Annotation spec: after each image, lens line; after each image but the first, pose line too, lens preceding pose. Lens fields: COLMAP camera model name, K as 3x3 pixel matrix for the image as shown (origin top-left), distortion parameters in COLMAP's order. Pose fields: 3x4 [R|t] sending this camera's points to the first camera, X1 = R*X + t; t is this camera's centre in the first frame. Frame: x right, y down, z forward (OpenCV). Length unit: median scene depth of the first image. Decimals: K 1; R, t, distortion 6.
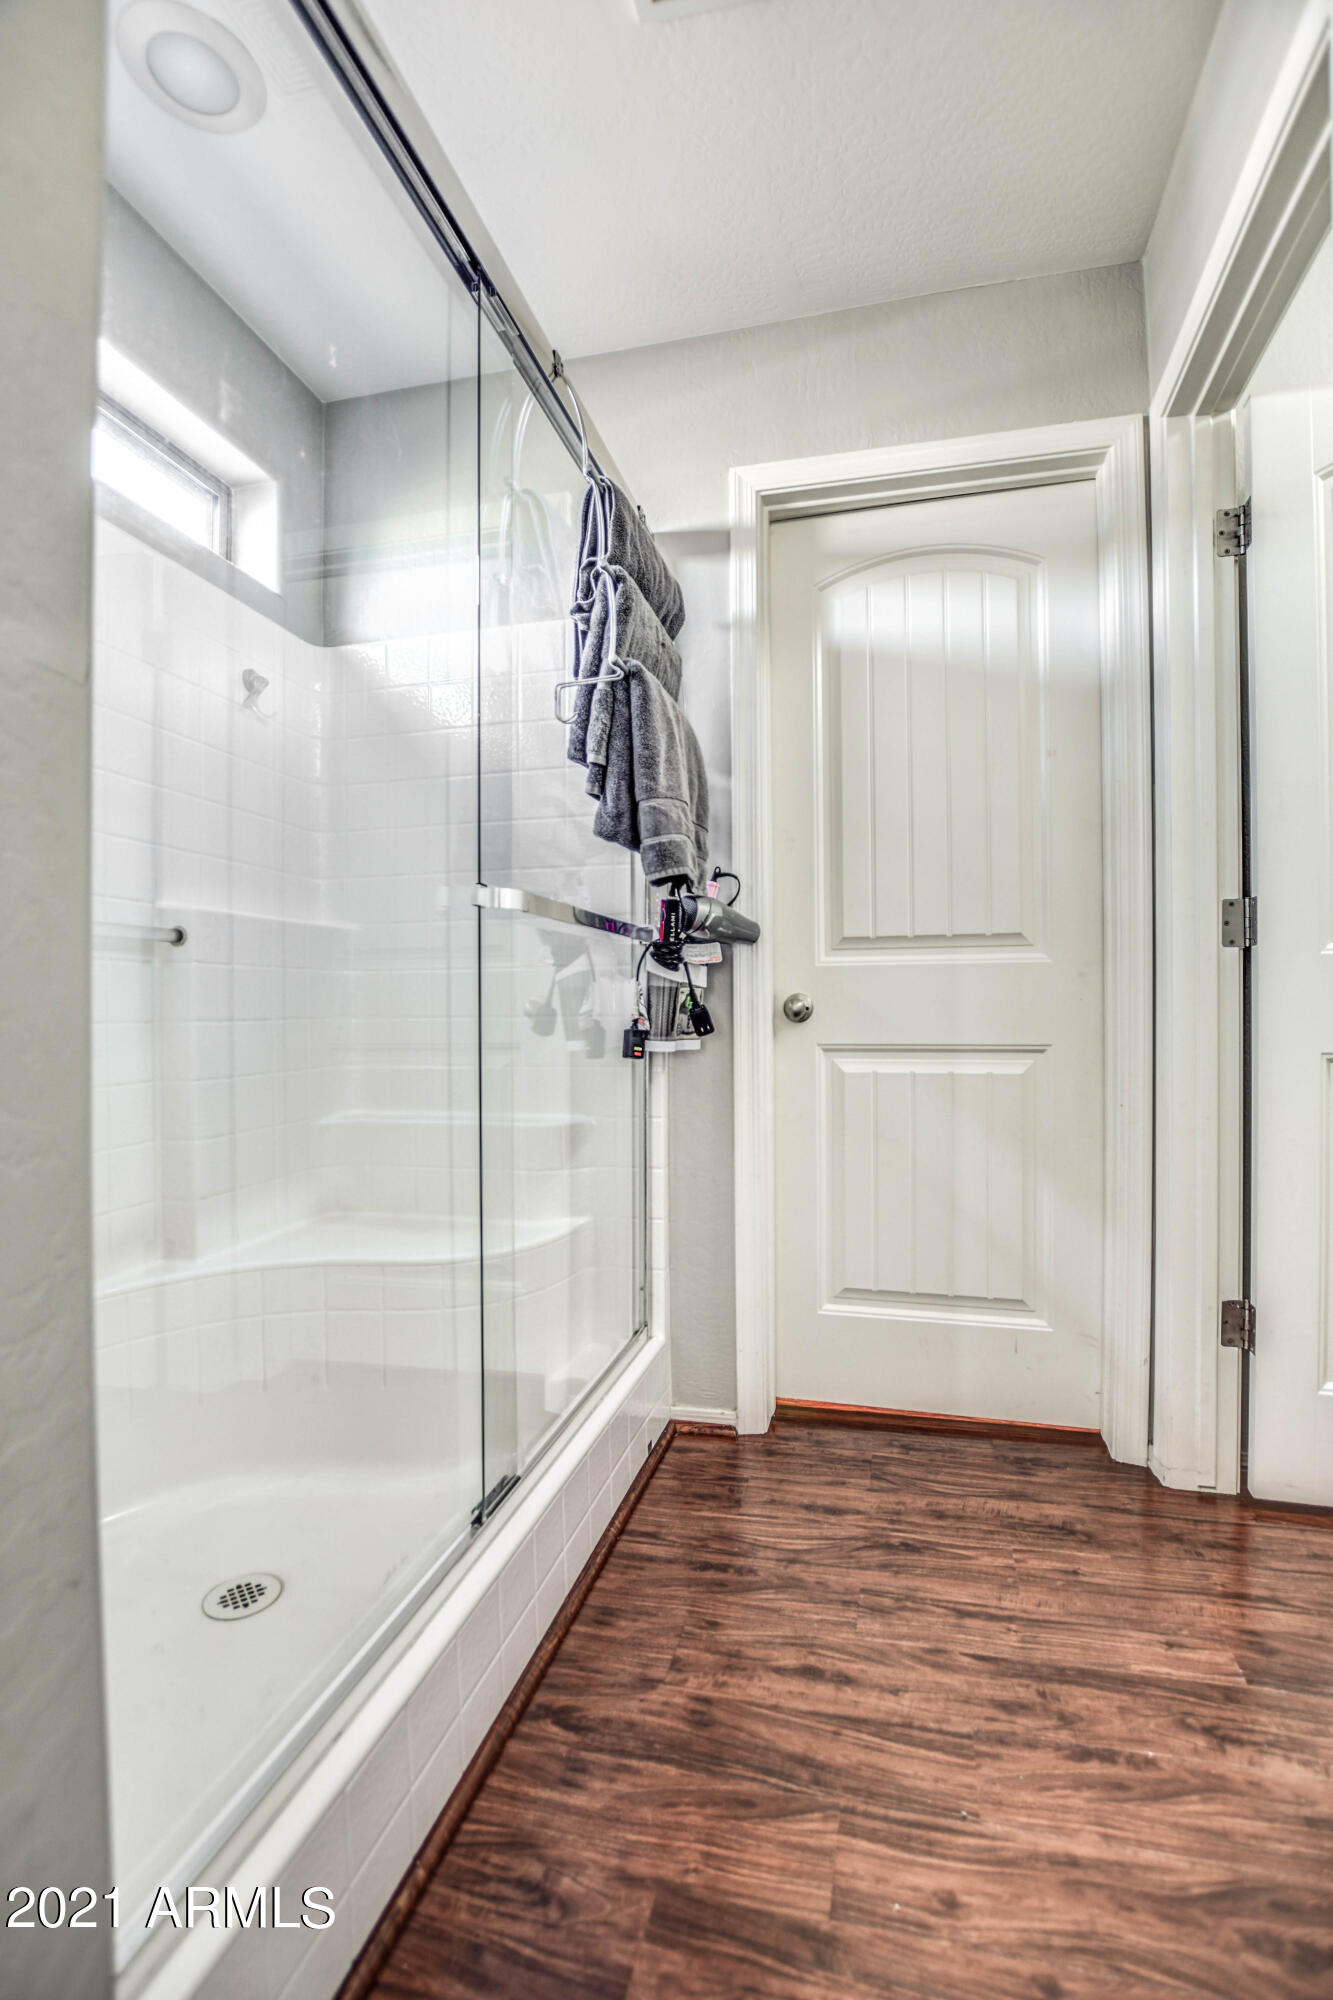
lens RADIAL K [[903.6, 0, 658.7], [0, 903.6, 1010.9], [0, 0, 1]] dist [-0.028477, 0.002135]
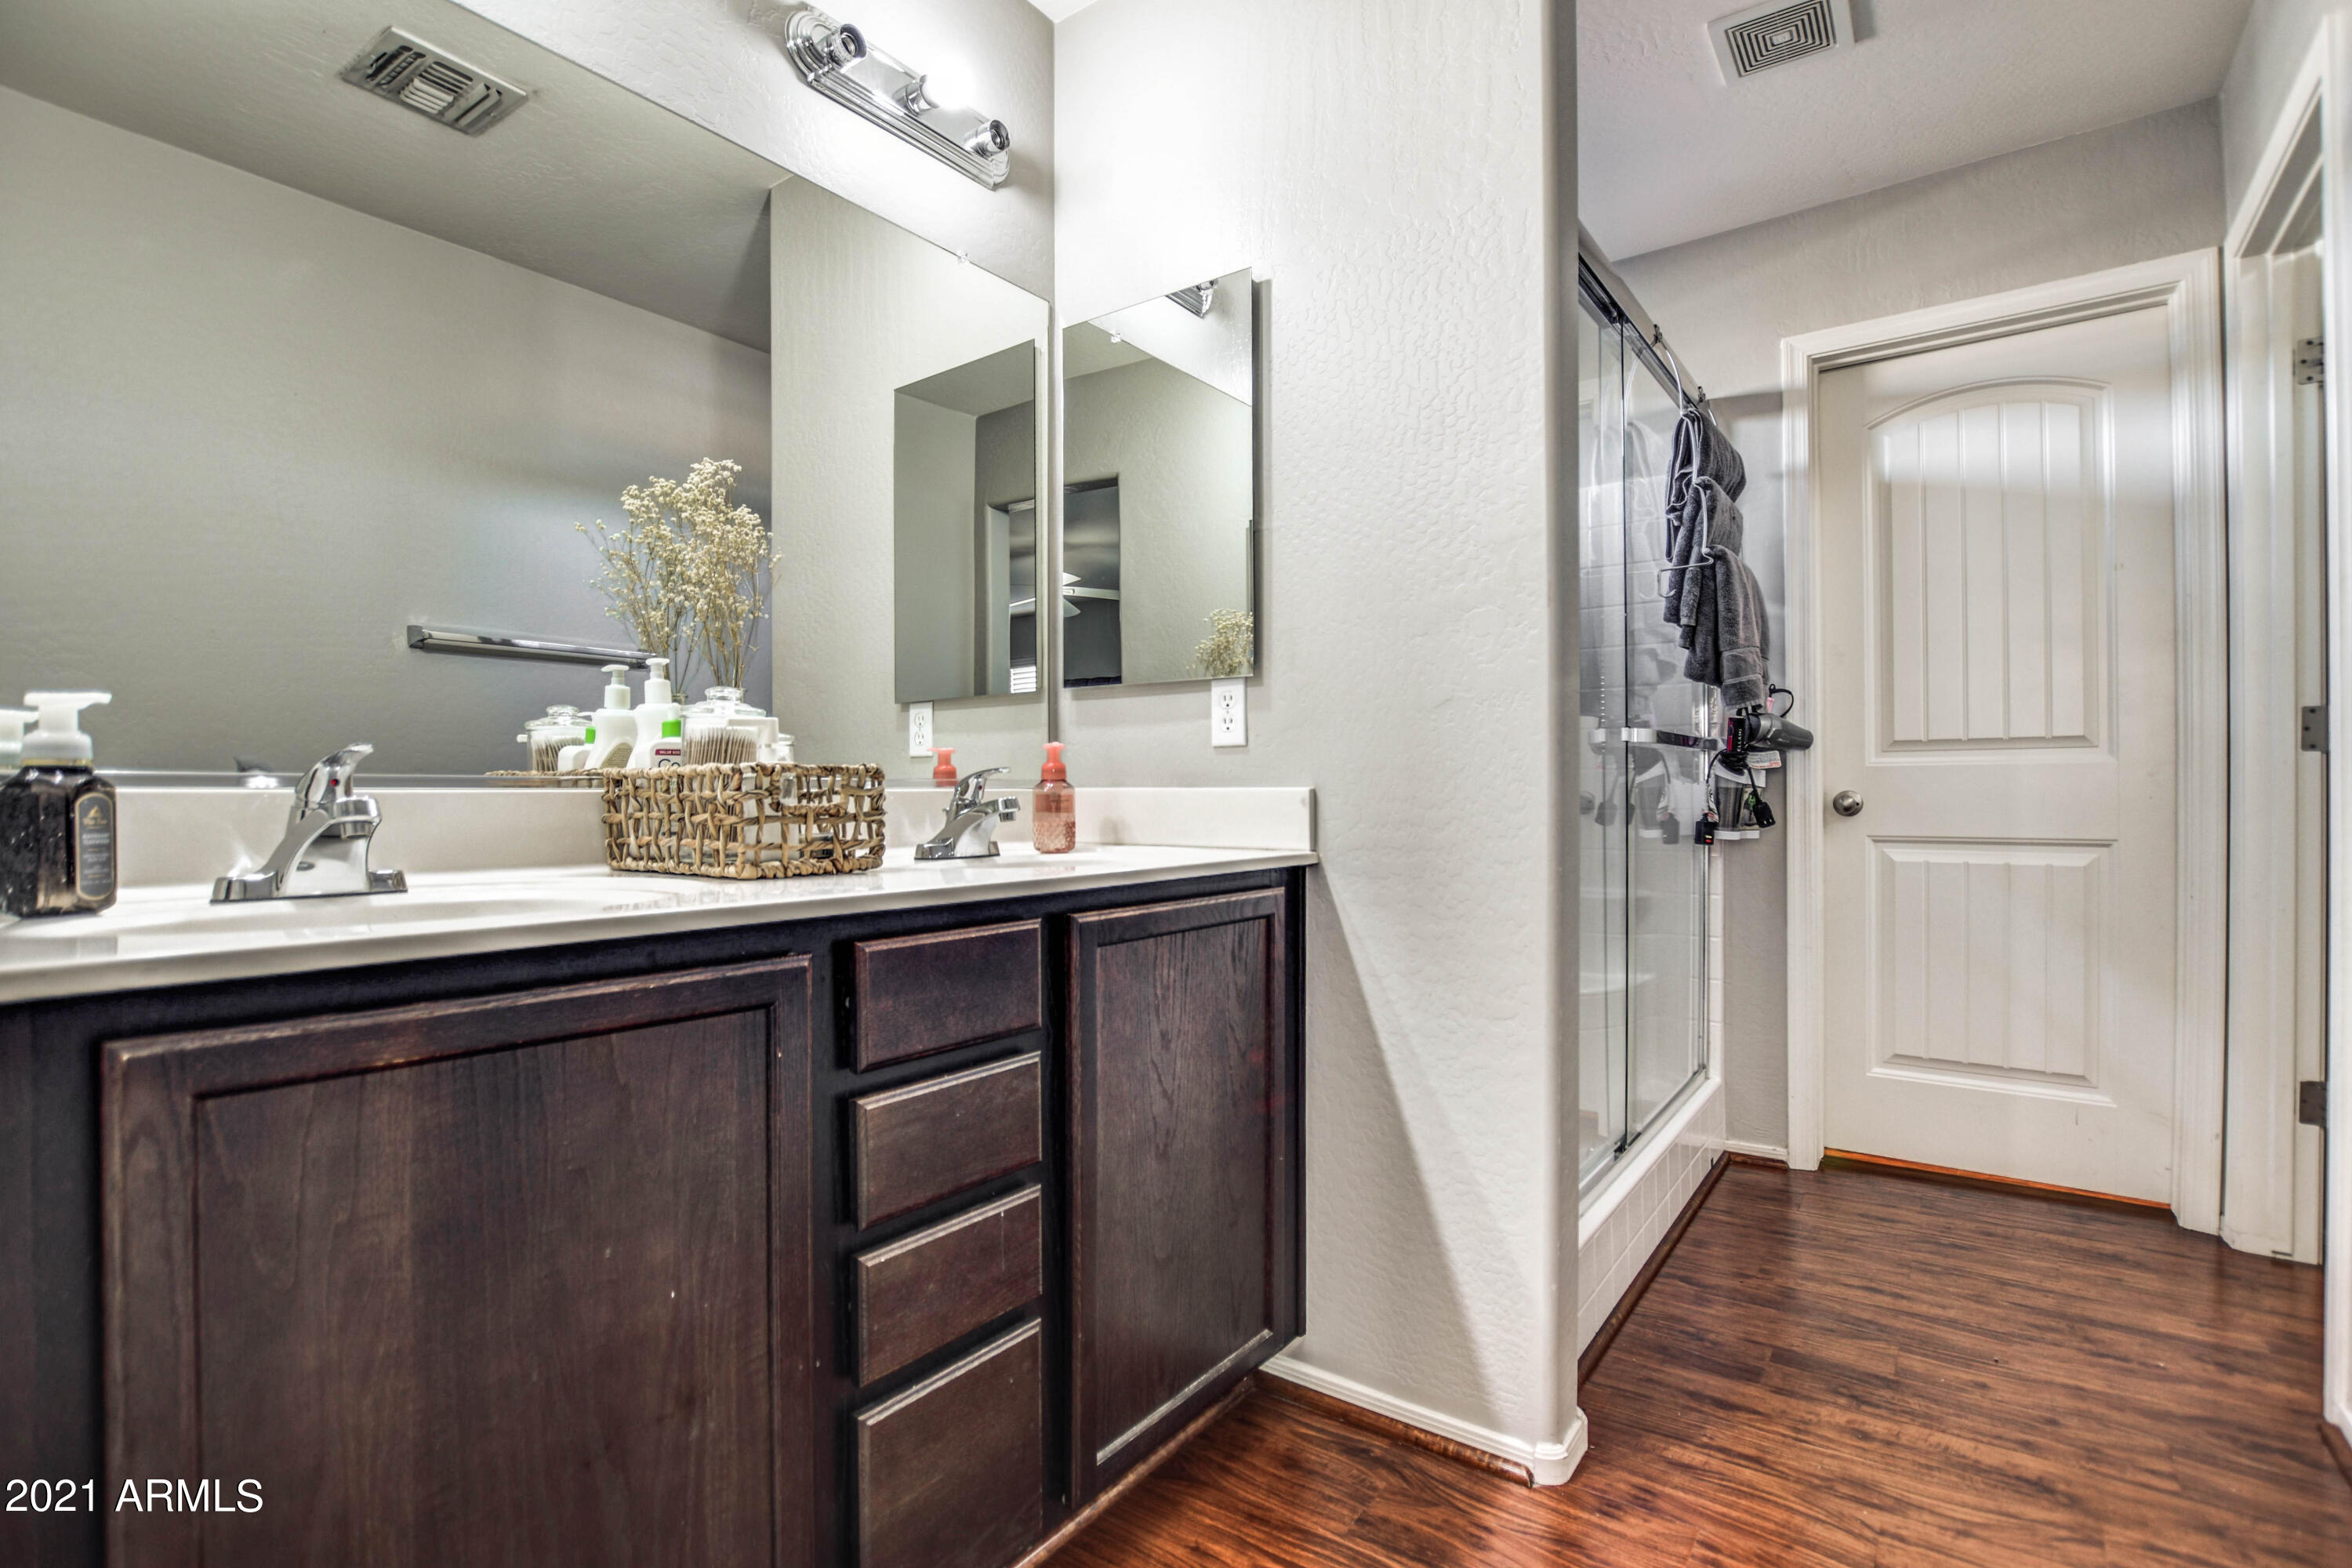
lens RADIAL K [[1062.7, 0, 1191.4], [0, 1062.7, 791.8], [0, 0, 1]] dist [-0.028477, 0.002135]
pose [[0.931250, 0.001530, -0.364379, -0.154408], [-0.000655, 0.999997, 0.002523, -0.023717], [0.364381, -0.002111, 0.931248, -0.616154]]
